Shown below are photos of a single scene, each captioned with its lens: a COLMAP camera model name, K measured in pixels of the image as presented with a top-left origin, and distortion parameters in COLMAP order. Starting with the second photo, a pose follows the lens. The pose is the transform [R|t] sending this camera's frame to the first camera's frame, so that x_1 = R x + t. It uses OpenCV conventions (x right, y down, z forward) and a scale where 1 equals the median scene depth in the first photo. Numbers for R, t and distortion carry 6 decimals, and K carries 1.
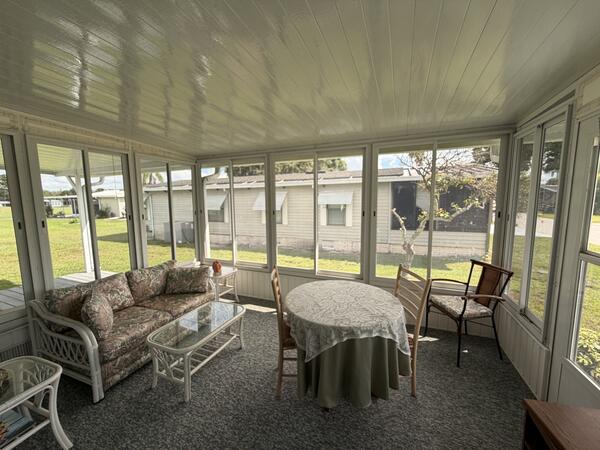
lens RADIAL K [[241.0, 0, 295.5], [0, 241.0, 224.6], [0, 0, 1]] dist [0.000060, 0.000147]
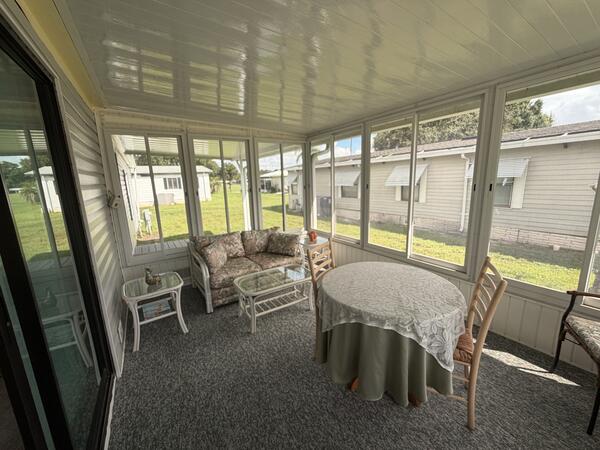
lens RADIAL K [[241.0, 0, 302.0], [0, 241.0, 224.3], [0, 0, 1]] dist [0.000060, 0.000147]
pose [[0.827089, 0.084809, -0.555636, 0.311856], [-0.033929, 0.994282, 0.101256, 0.013347], [0.561046, -0.064896, 0.825237, 0.092202]]
